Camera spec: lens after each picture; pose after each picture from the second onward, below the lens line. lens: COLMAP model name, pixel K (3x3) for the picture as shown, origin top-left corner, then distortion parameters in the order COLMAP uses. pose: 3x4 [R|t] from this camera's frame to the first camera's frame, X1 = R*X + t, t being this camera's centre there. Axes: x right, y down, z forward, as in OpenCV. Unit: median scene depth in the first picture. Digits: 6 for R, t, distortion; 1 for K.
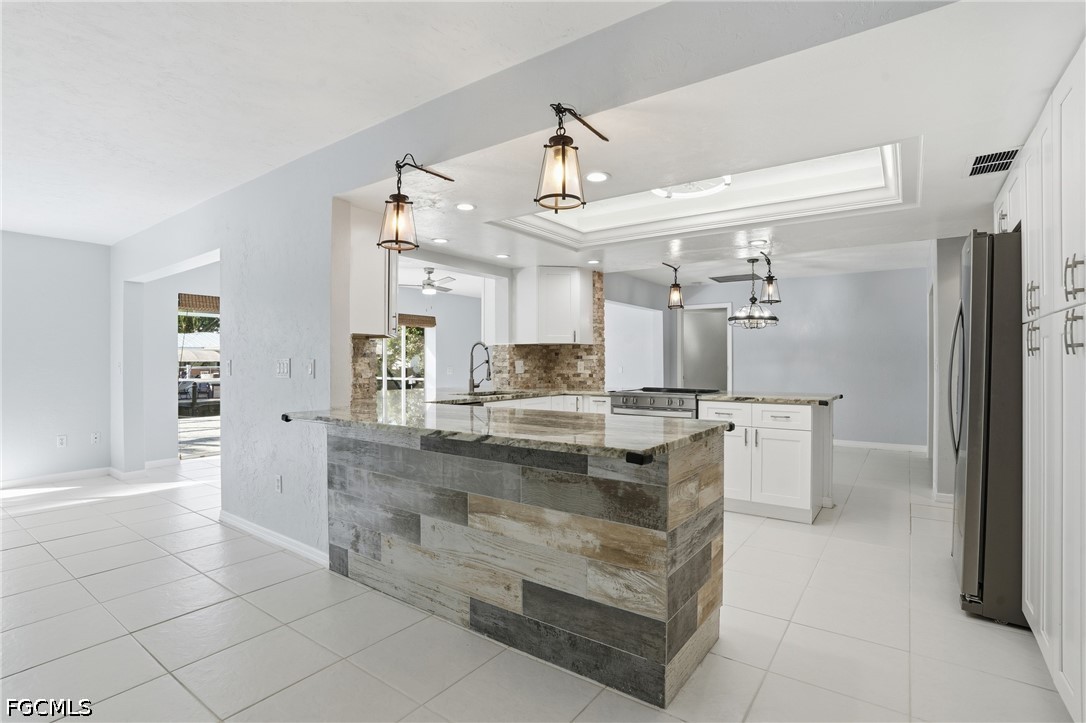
lens RADIAL K [[510.2, 0, 533.3], [0, 510.2, 364.3], [0, 0, 1]] dist [-0.054187, -0.000582]
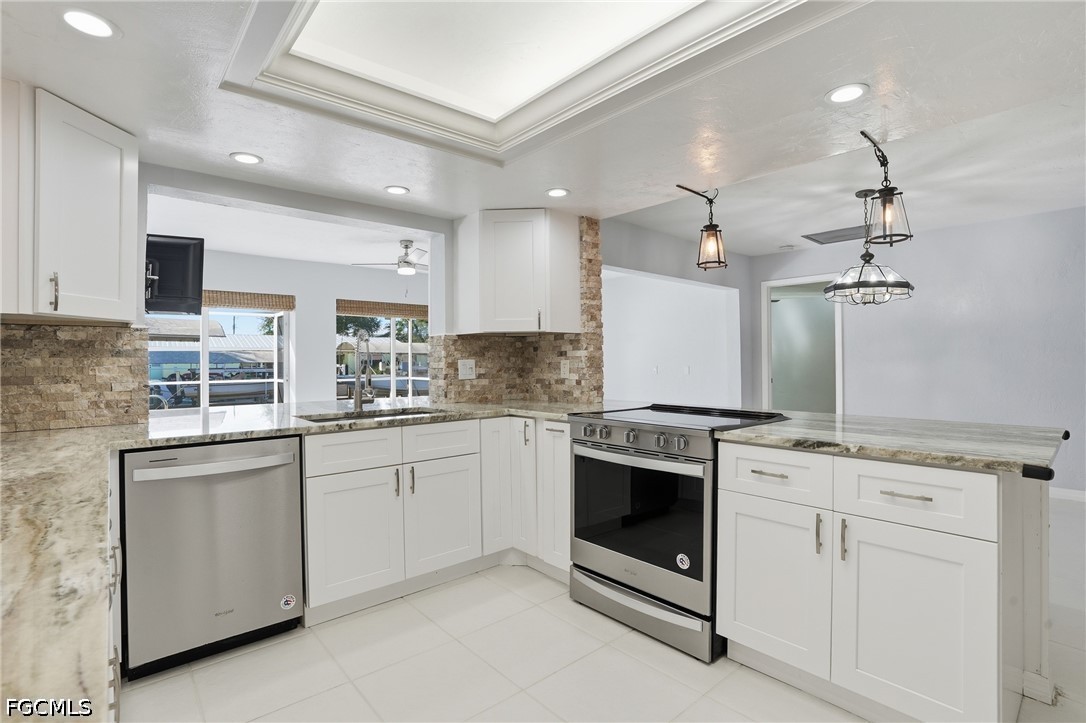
lens RADIAL K [[505.7, 0, 535.6], [0, 505.7, 359.3], [0, 0, 1]] dist [-0.058145, 0.016396]
pose [[0.976421, -0.007756, -0.215737, 0.200788], [0.006580, 0.999959, -0.006170, -0.002972], [0.215777, 0.004605, 0.976432, 0.387132]]
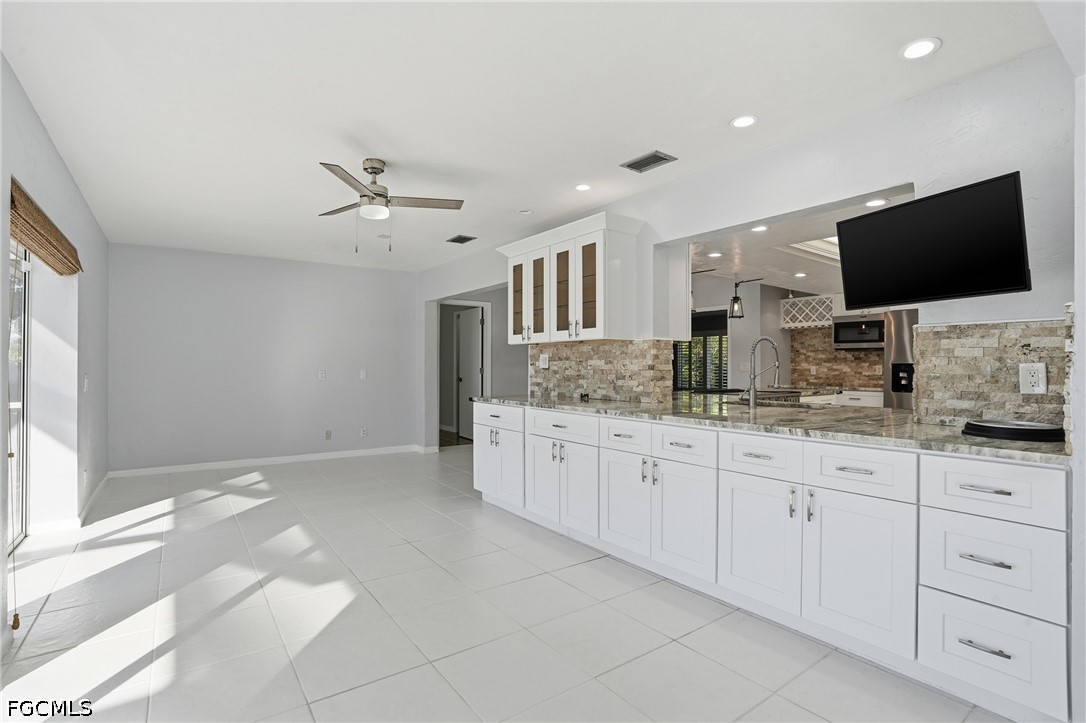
lens RADIAL K [[510.2, 0, 537.2], [0, 510.2, 362.8], [0, 0, 1]] dist [-0.054187, -0.000582]
pose [[0.304472, 0.004210, 0.952512, -0.769958], [-0.001839, 0.999991, -0.003832, -0.003399], [-0.952520, -0.000585, 0.304477, 0.945242]]
